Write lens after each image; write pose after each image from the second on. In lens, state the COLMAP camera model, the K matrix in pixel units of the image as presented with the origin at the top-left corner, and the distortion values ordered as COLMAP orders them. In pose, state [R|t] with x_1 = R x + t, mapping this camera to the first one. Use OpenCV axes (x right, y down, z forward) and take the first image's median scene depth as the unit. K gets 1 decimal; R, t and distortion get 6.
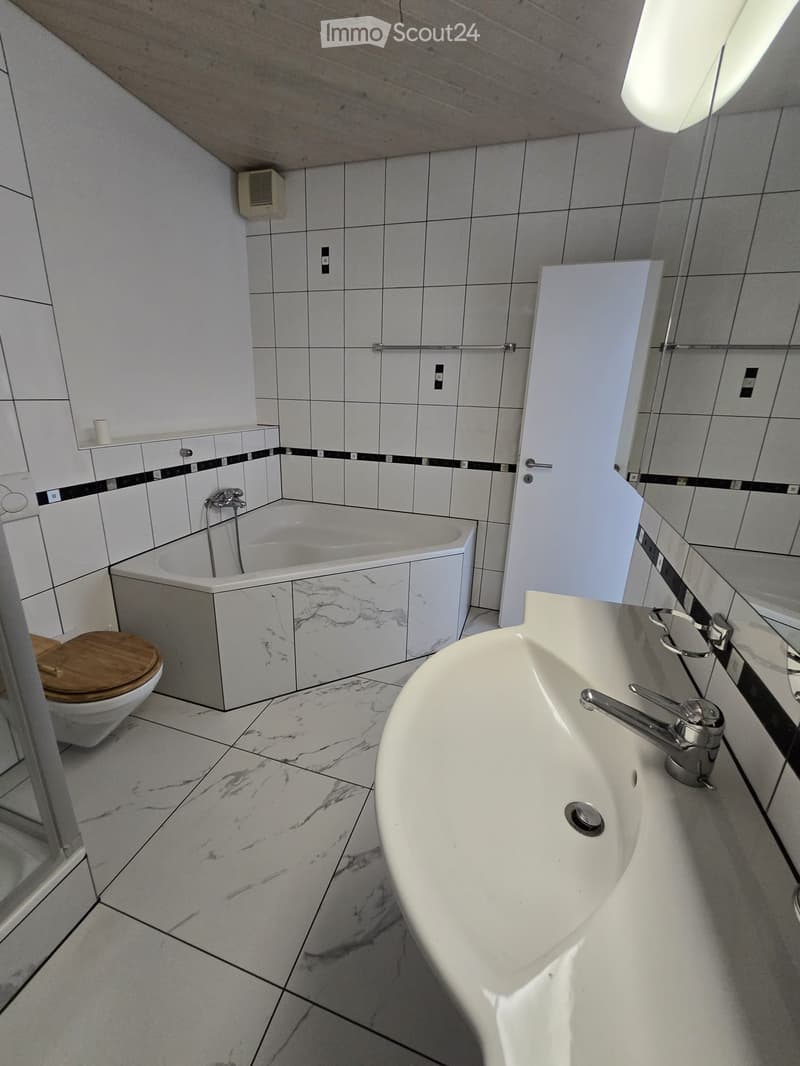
lens RADIAL K [[438.1, 0, 390.6], [0, 438.1, 531.9], [0, 0, 1]] dist [0.000215, 0.000016]
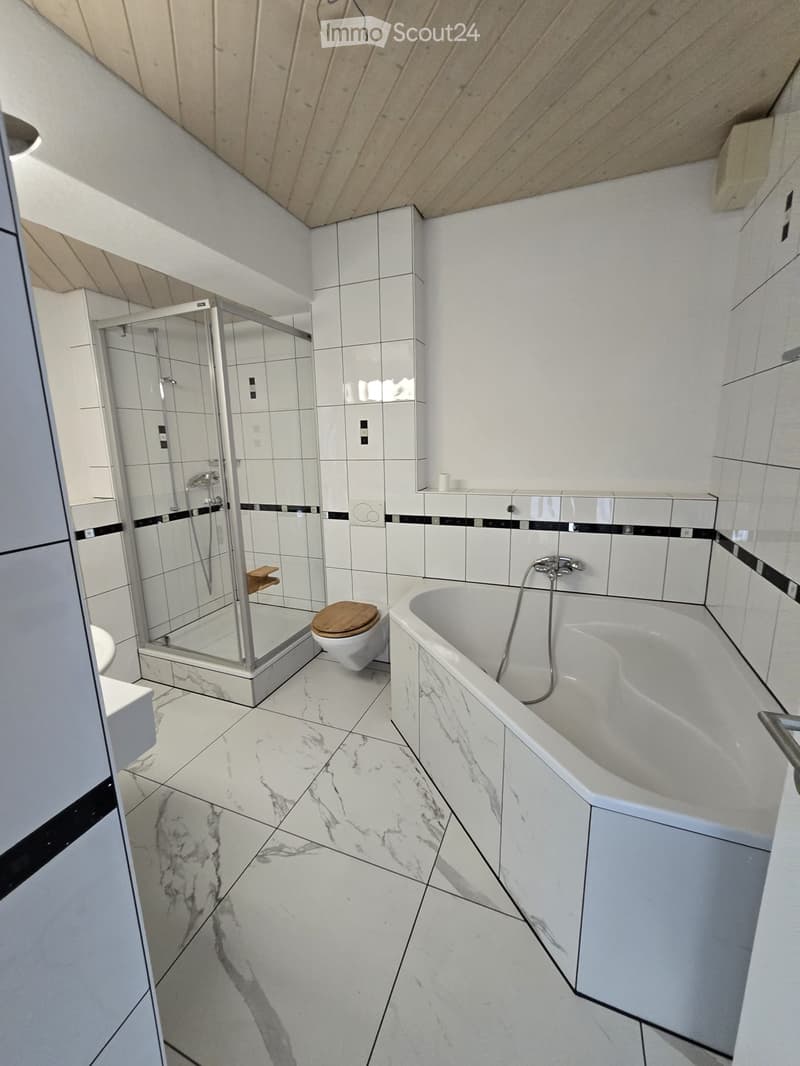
lens RADIAL K [[438.1, 0, 390.6], [0, 438.1, 531.9], [0, 0, 1]] dist [0.000215, 0.000016]
pose [[-0.081957, 0.165275, -0.982836, 0.645422], [-0.284999, 0.941087, 0.182020, -0.257844], [0.955018, 0.295025, -0.030026, 0.841826]]
